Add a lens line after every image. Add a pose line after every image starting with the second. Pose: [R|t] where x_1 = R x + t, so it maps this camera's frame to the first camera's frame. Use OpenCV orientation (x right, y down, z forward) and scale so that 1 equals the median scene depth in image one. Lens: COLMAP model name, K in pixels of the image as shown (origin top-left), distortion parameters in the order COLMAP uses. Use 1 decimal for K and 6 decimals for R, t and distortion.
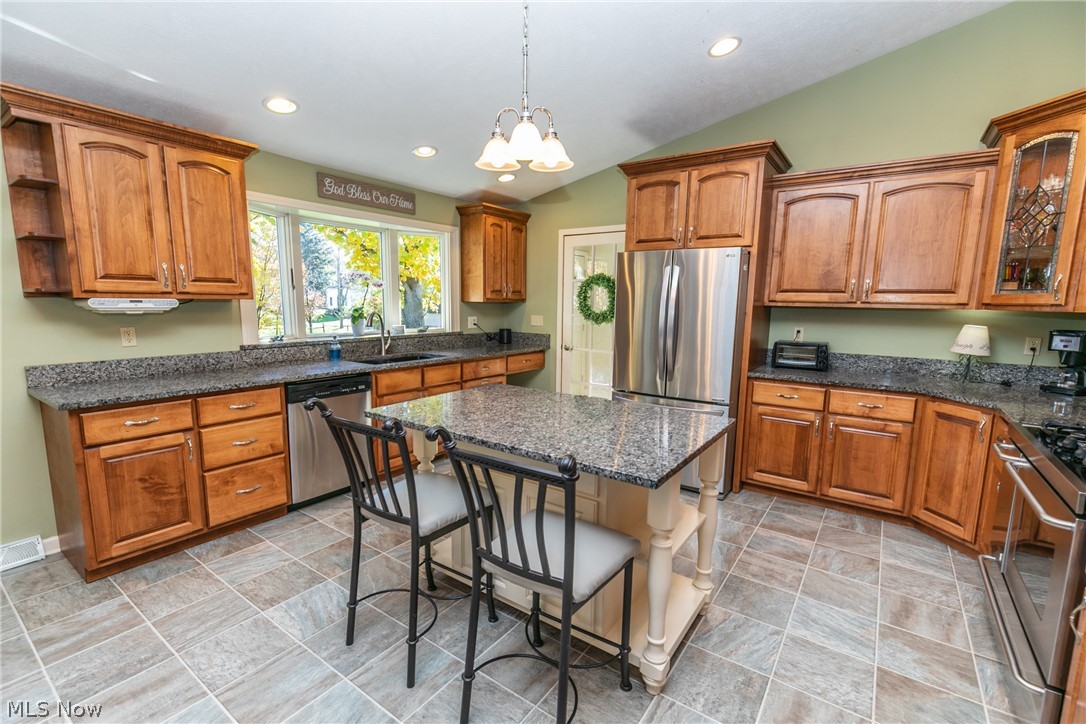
lens RADIAL K [[490.0, 0, 543.0], [0, 490.0, 362.0], [0, 0, 1]] dist [-0.002748, -0.000209]
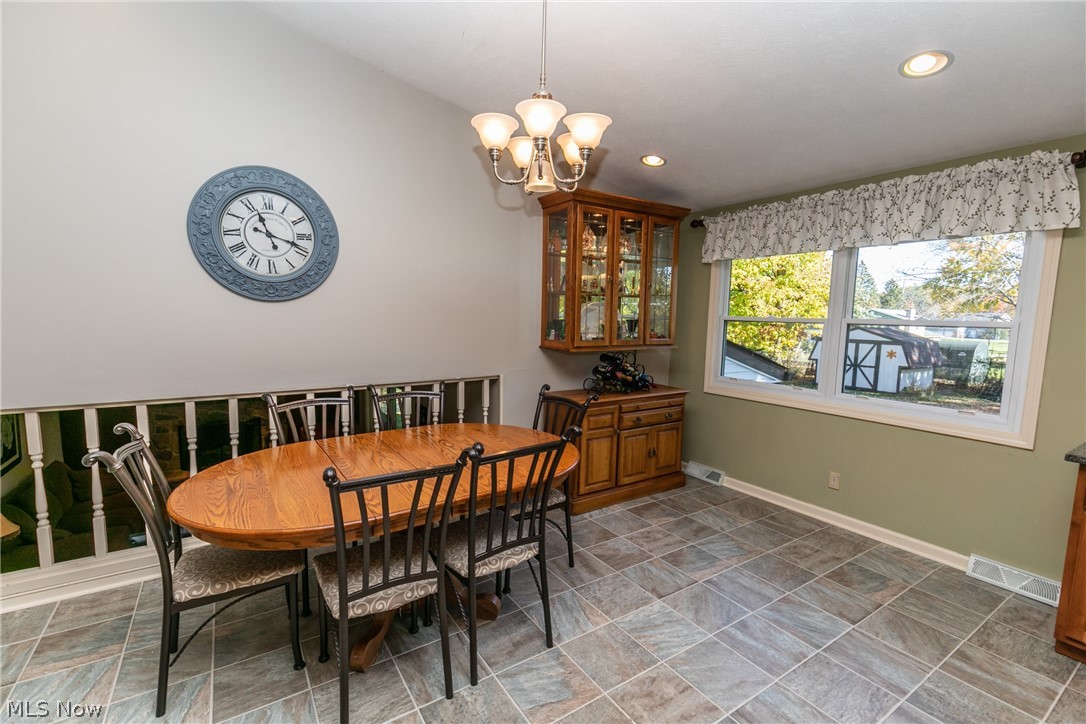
lens RADIAL K [[482.0, 0, 544.7], [0, 482.0, 364.6], [0, 0, 1]] dist [0.000835, 0.000098]
pose [[-0.361412, 0.085896, -0.928441, 0.138487], [-0.133994, 0.980627, 0.142884, -0.049771], [0.922728, 0.176046, -0.342901, 0.209972]]
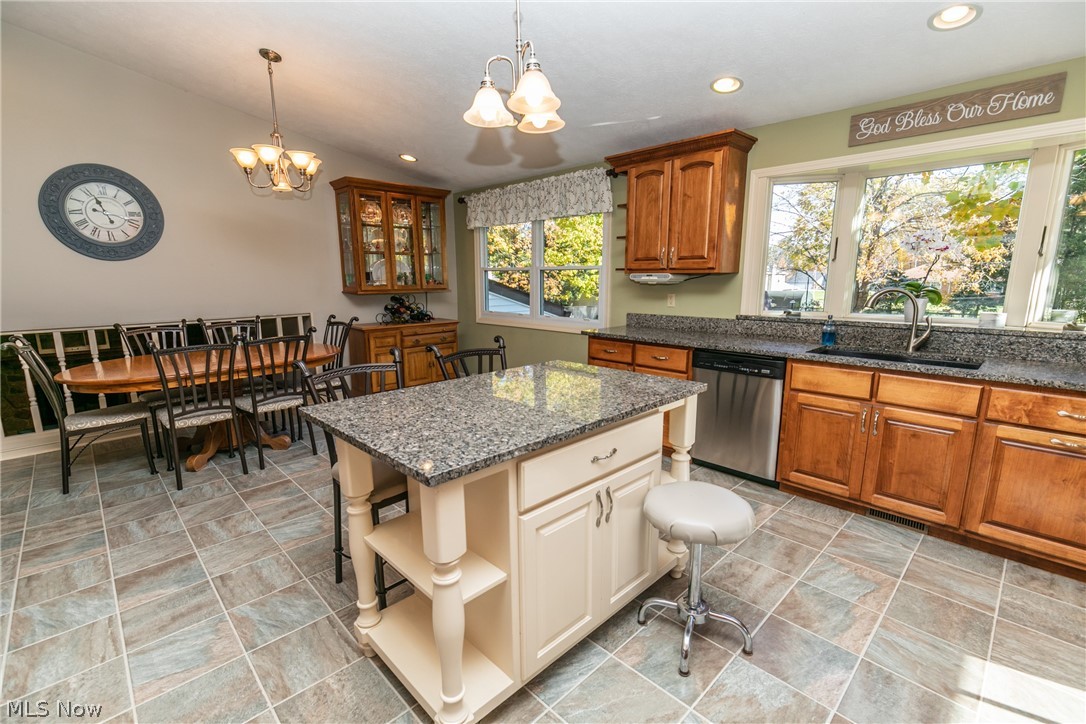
lens RADIAL K [[479.9, 0, 543.9], [0, 479.9, 366.6], [0, 0, 1]] dist [0.001244, 0.000406]
pose [[-0.179171, 0.178720, -0.967449, 0.528112], [-0.118018, 0.972356, 0.201484, -0.084092], [0.976714, 0.150276, -0.153126, 0.725147]]
